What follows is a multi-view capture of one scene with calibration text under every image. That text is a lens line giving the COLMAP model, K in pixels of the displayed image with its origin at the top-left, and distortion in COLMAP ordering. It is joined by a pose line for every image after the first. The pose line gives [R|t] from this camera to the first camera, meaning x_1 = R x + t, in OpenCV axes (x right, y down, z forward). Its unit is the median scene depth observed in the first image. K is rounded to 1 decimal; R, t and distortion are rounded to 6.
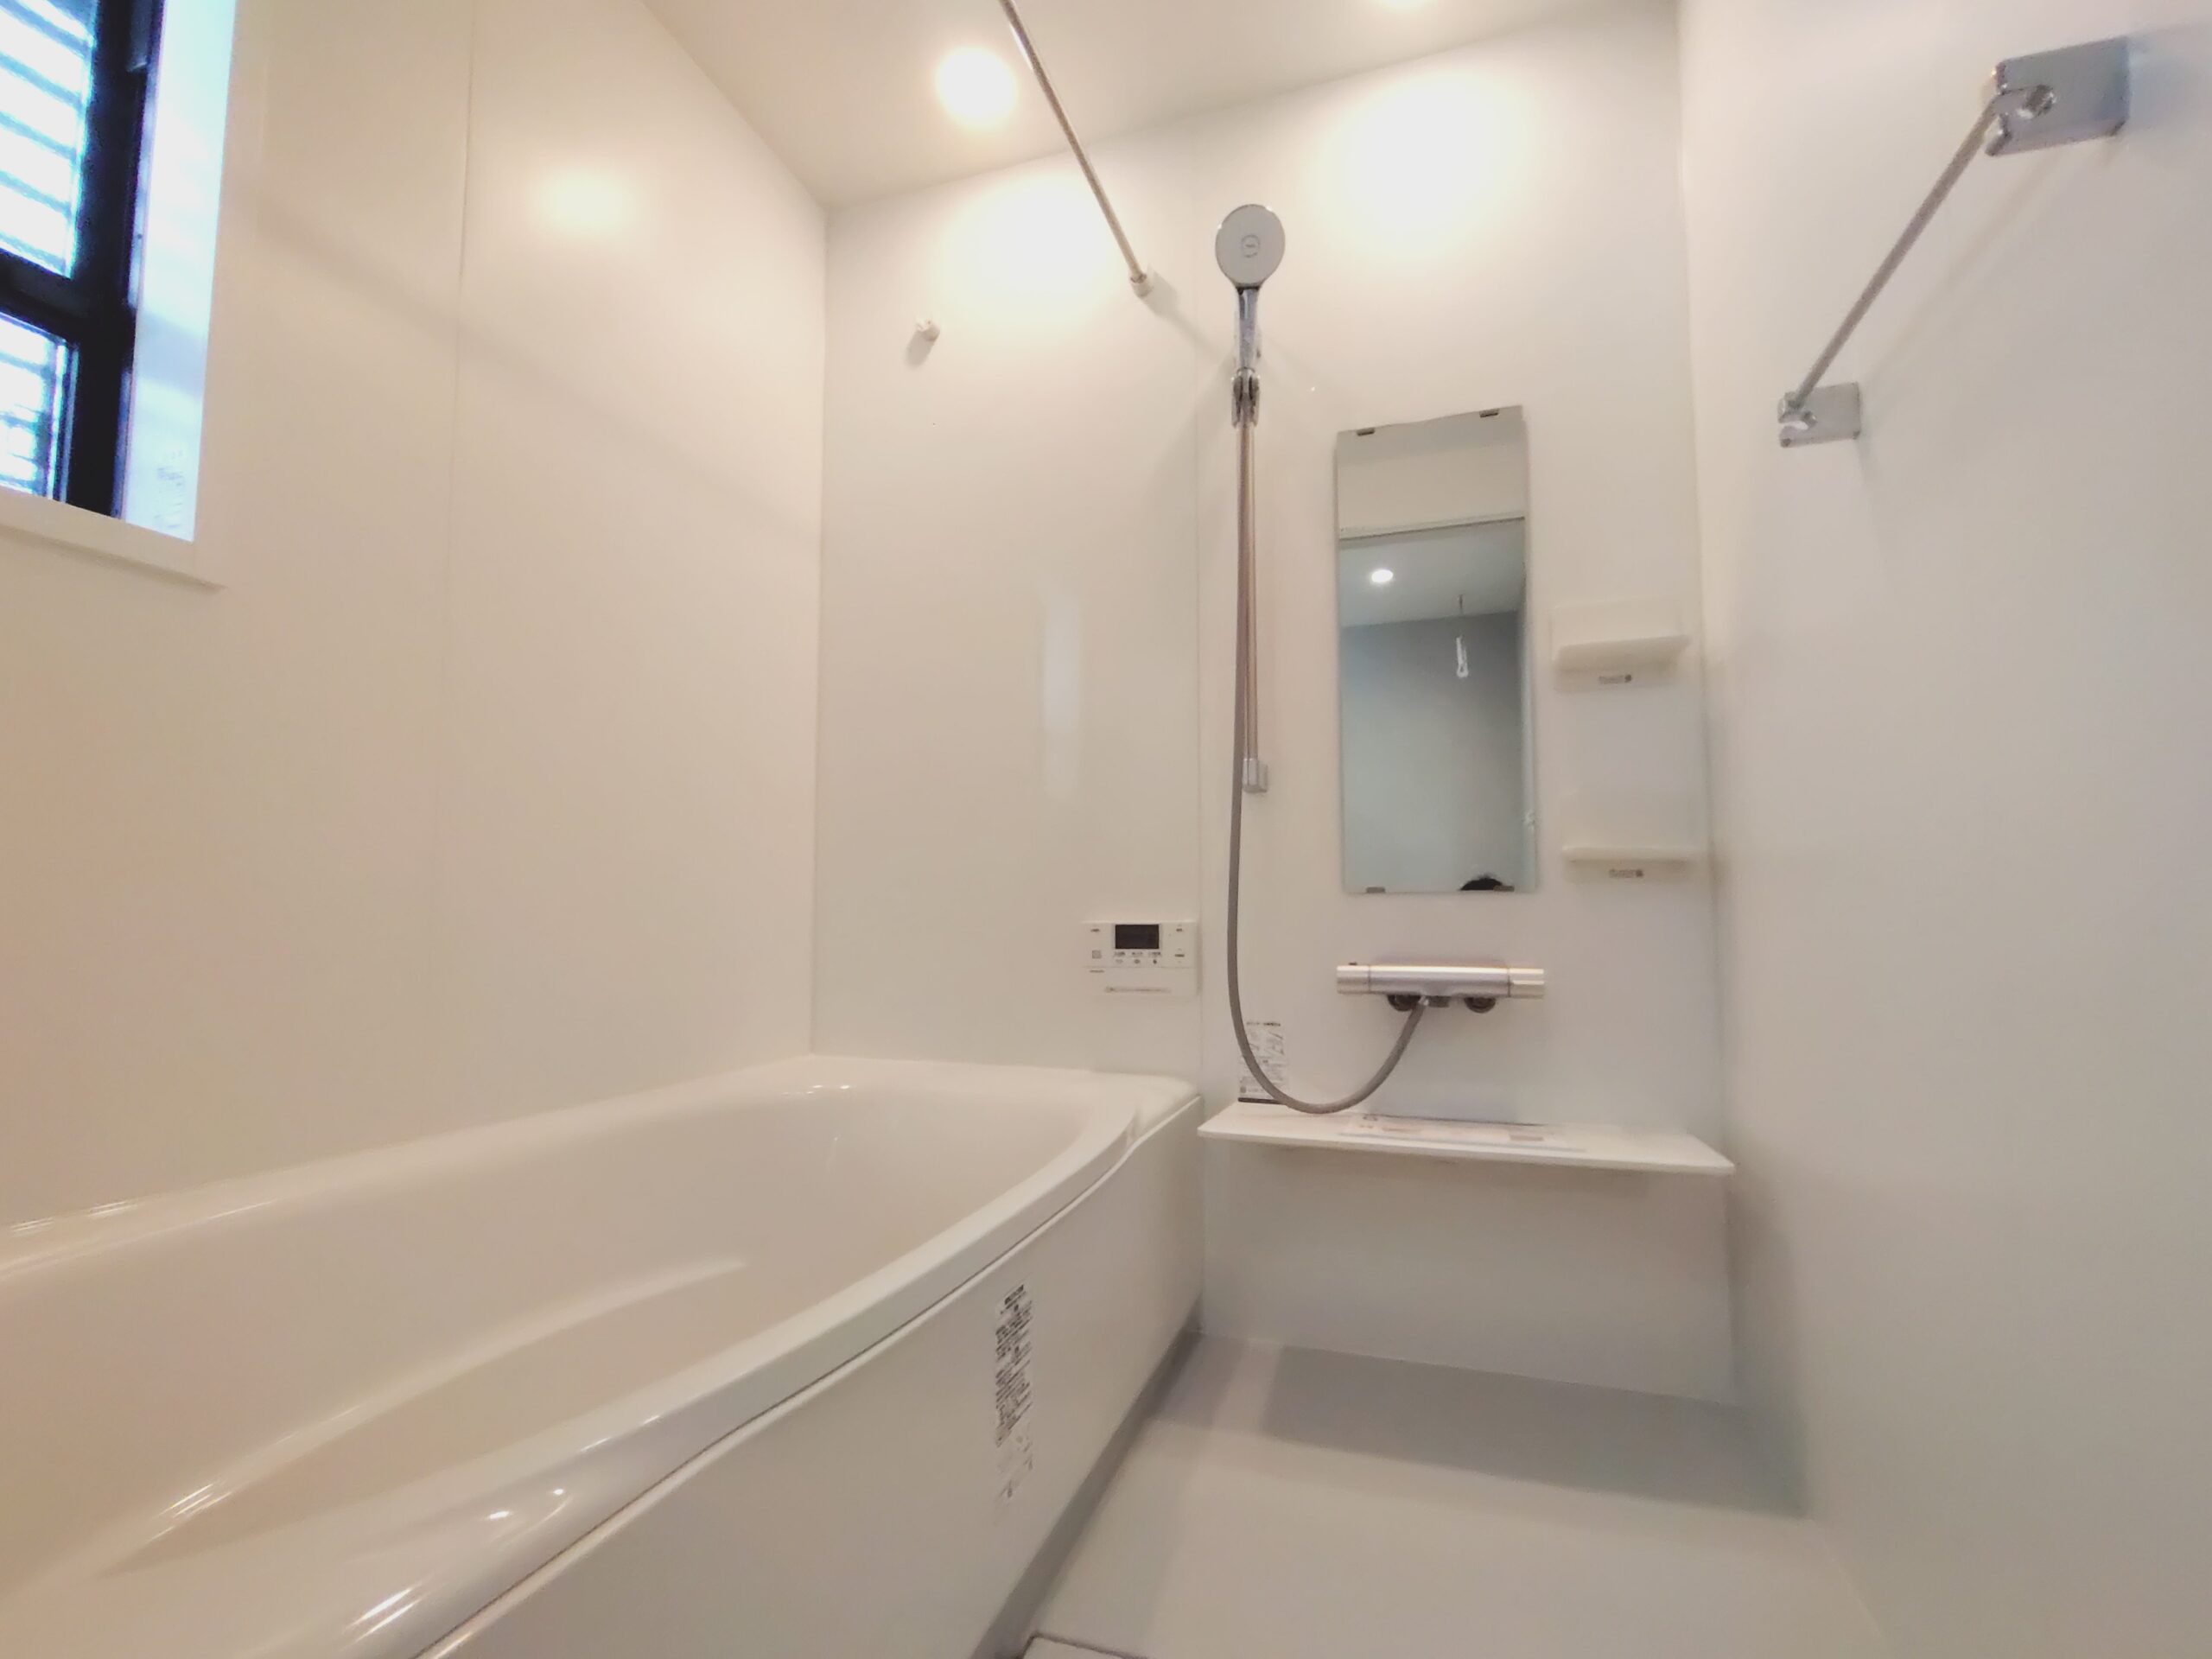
lens RADIAL K [[989.7, 0, 1112.2], [0, 989.7, 847.2], [0, 0, 1]] dist [0.001436, 0.000278]
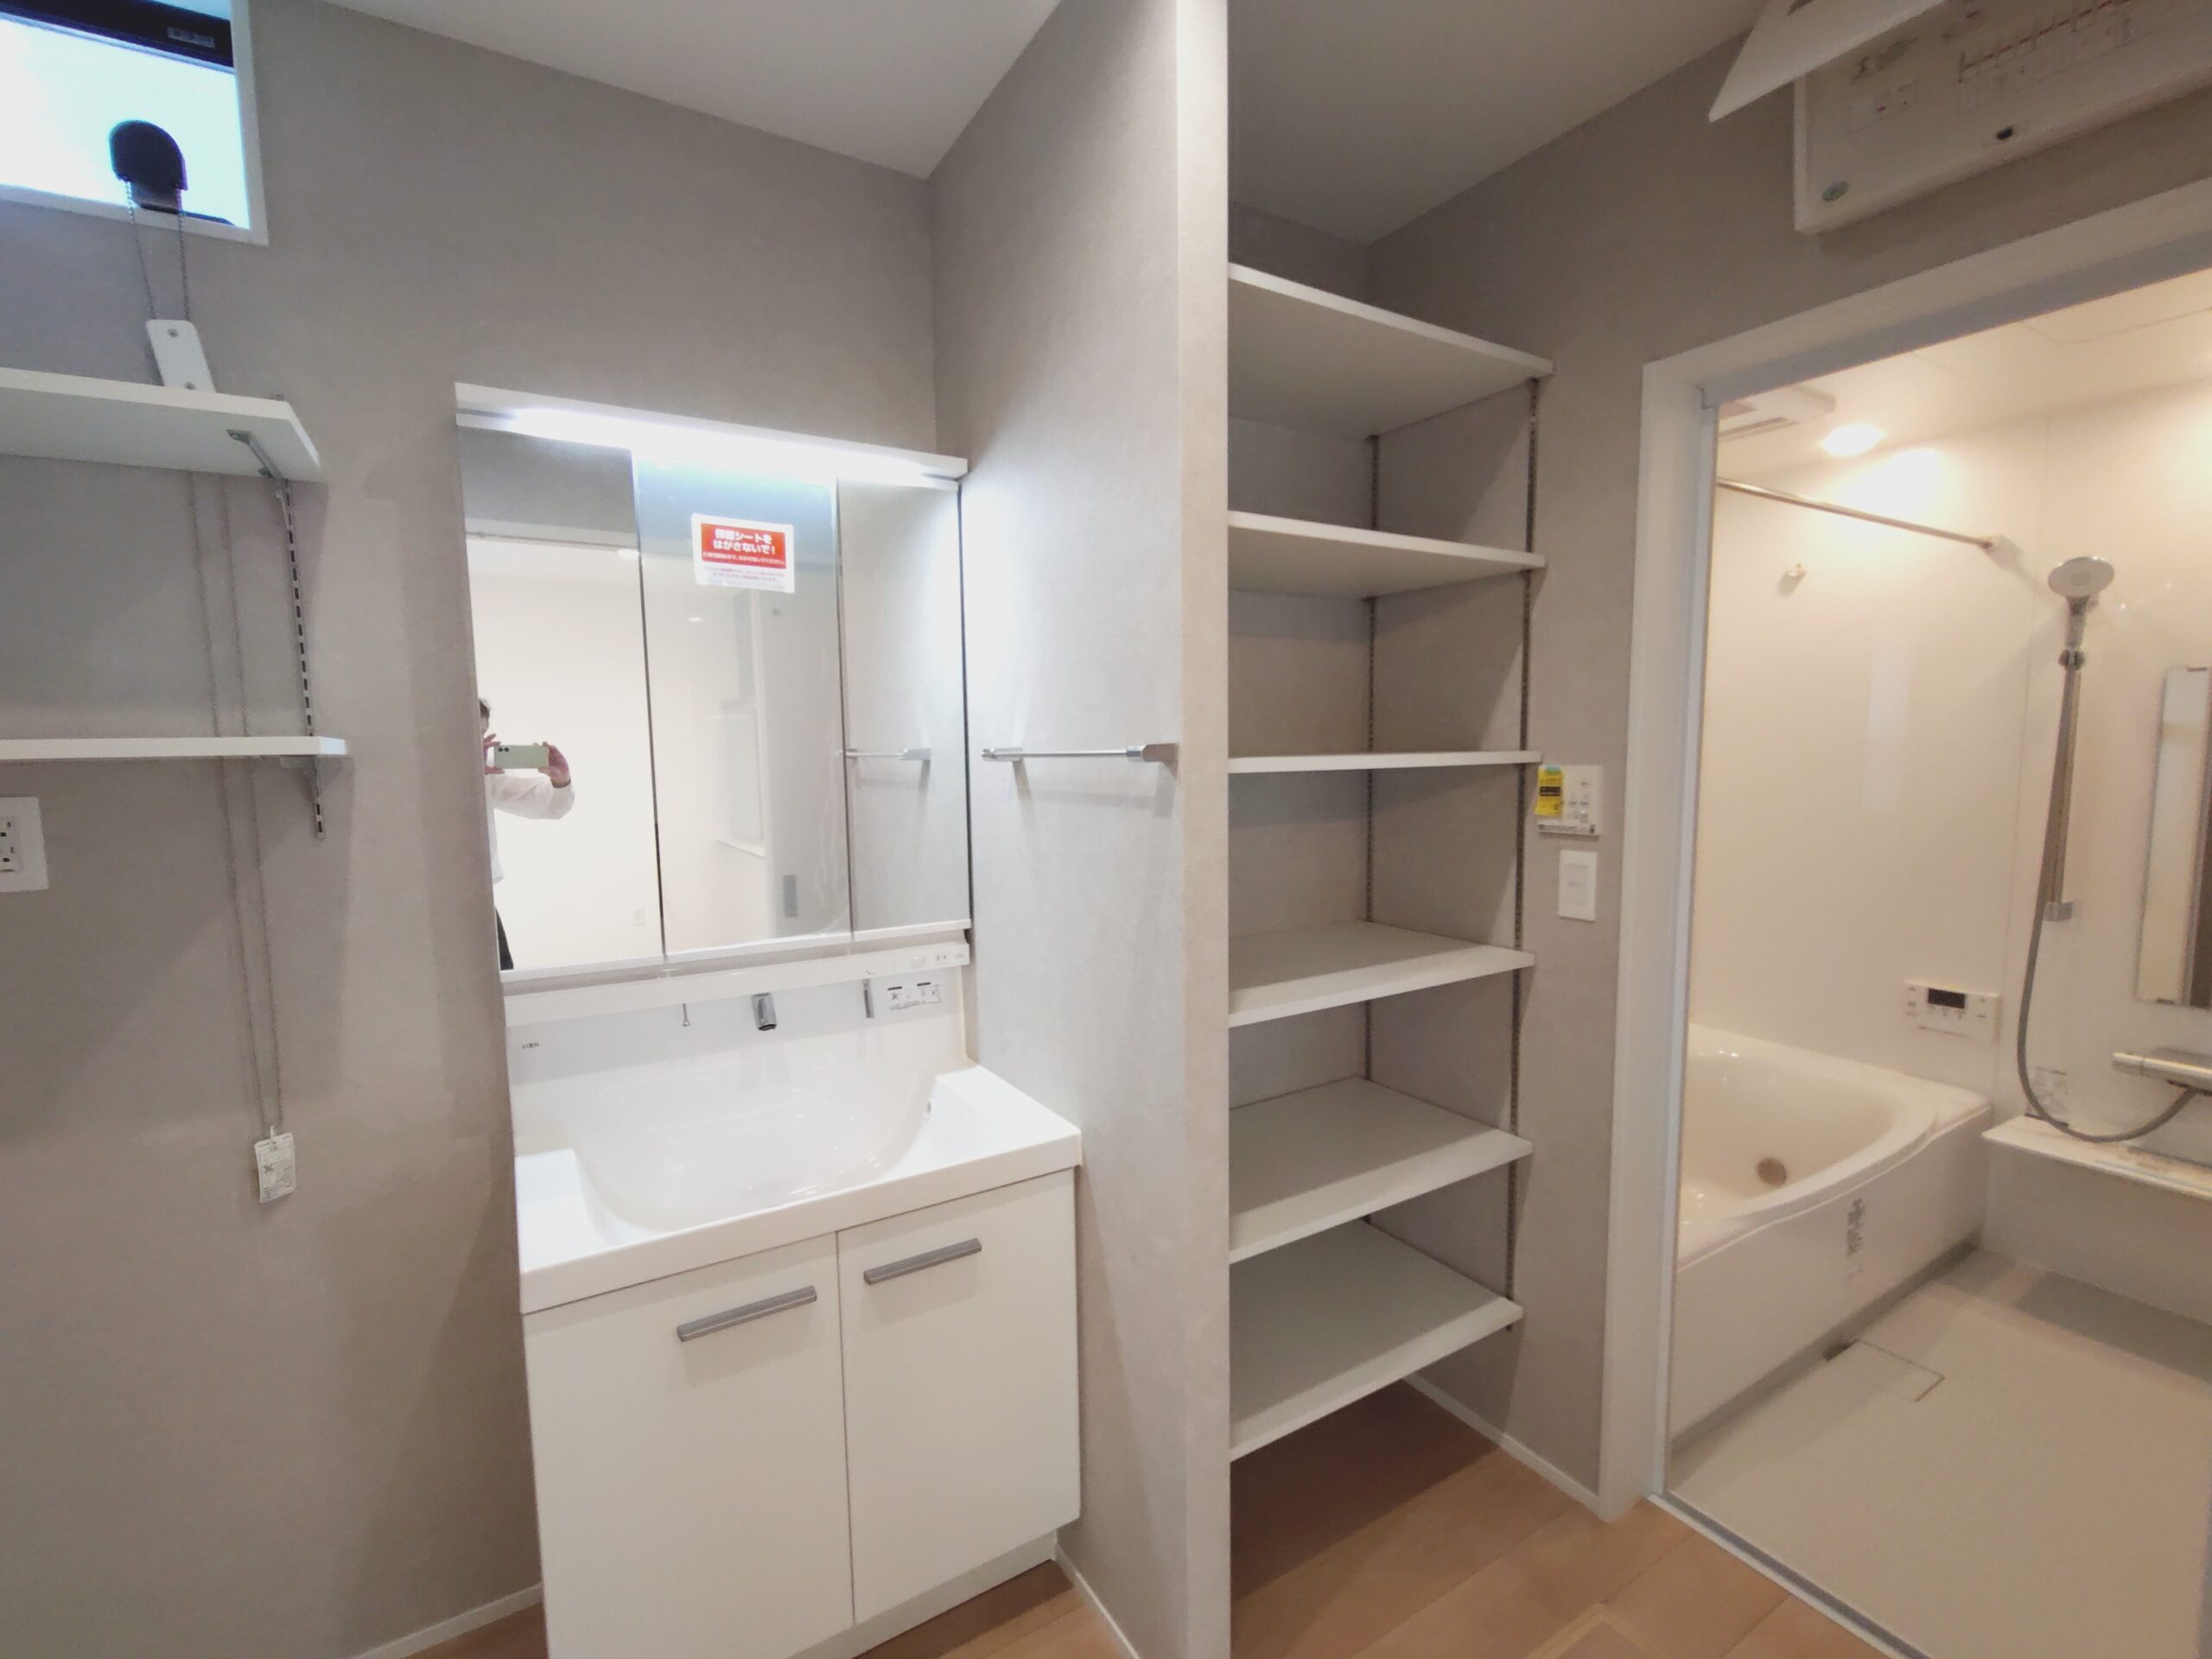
lens RADIAL K [[989.7, 0, 1112.2], [0, 989.7, 847.2], [0, 0, 1]] dist [0.001436, 0.000278]
pose [[0.771630, 0.057502, -0.633467, -0.014715], [0.057707, 0.985470, 0.159747, -0.505077], [0.633448, -0.159821, 0.757100, -1.043910]]
